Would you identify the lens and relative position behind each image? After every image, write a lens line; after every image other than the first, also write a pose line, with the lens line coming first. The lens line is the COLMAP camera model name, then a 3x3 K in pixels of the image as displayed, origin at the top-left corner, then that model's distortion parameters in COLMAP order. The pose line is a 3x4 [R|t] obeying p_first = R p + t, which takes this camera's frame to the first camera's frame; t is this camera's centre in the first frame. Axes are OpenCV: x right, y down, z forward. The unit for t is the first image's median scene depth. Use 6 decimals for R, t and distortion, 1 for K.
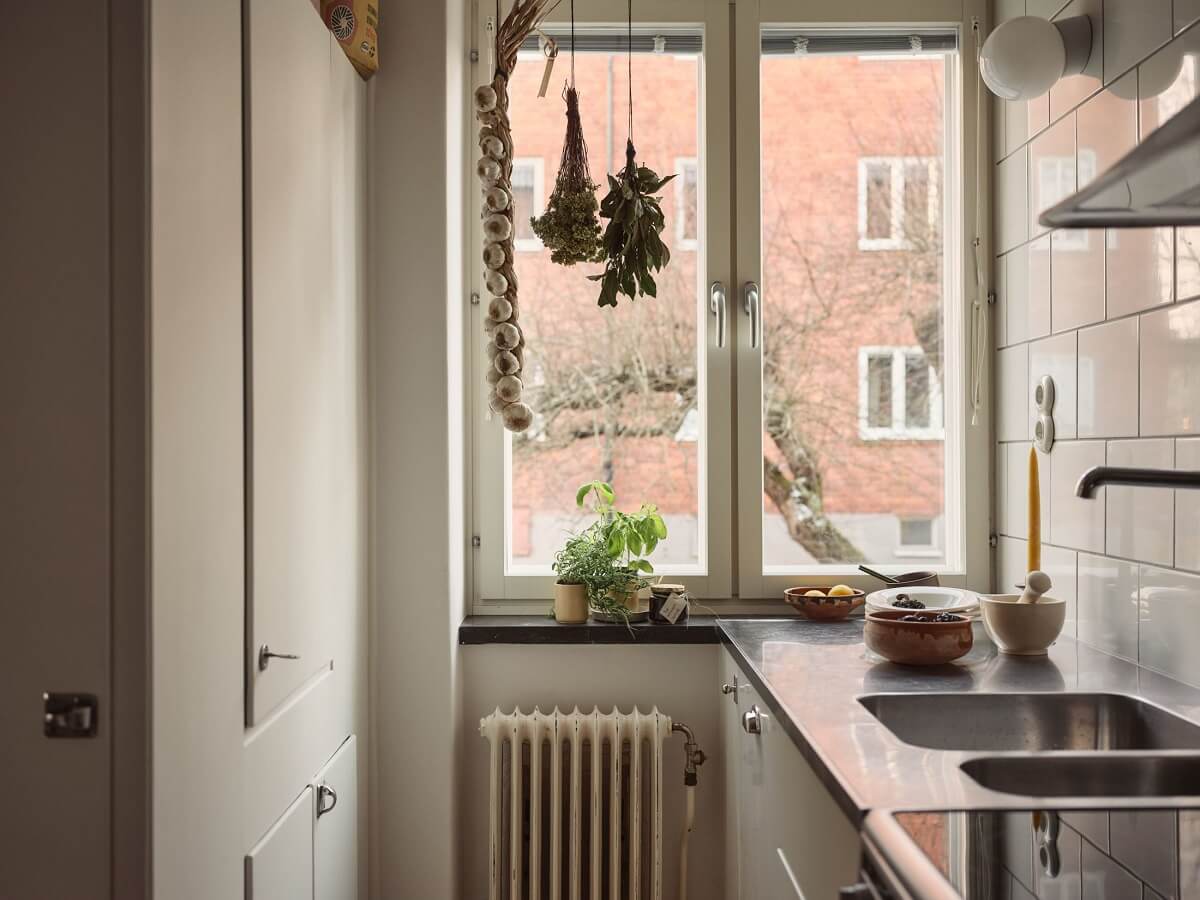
lens RADIAL K [[1279.0, 0, 600.0], [0, 1279.0, 450.0], [0, 0, 1]] dist [0.014327, -0.000134]
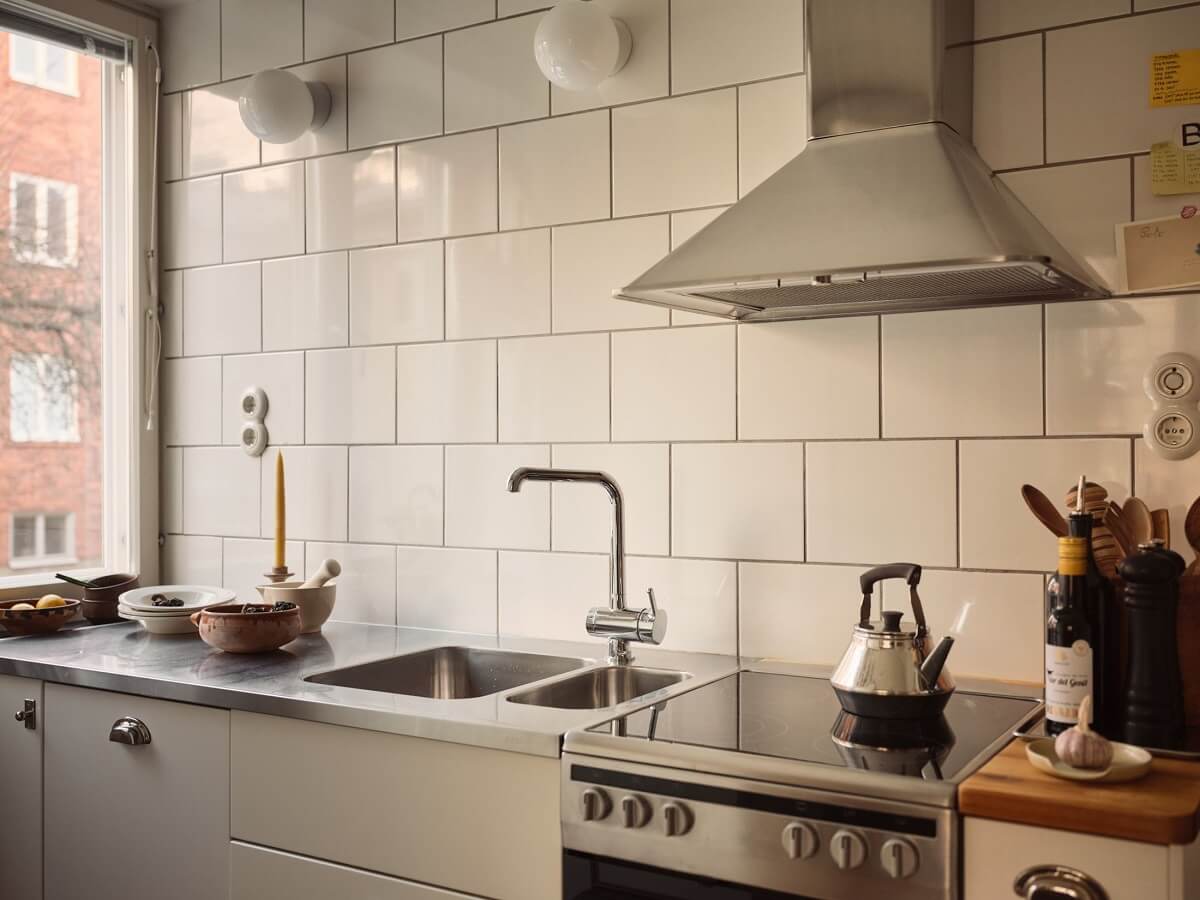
lens RADIAL K [[1279.0, 0, 600.0], [0, 1279.0, 450.0], [0, 0, 1]] dist [0.014327, -0.000134]
pose [[0.515941, 0.005218, 0.856608, -0.419110], [-0.001849, 0.999986, -0.004978, 0.001446], [-0.856622, 0.000984, 0.515944, 0.154740]]
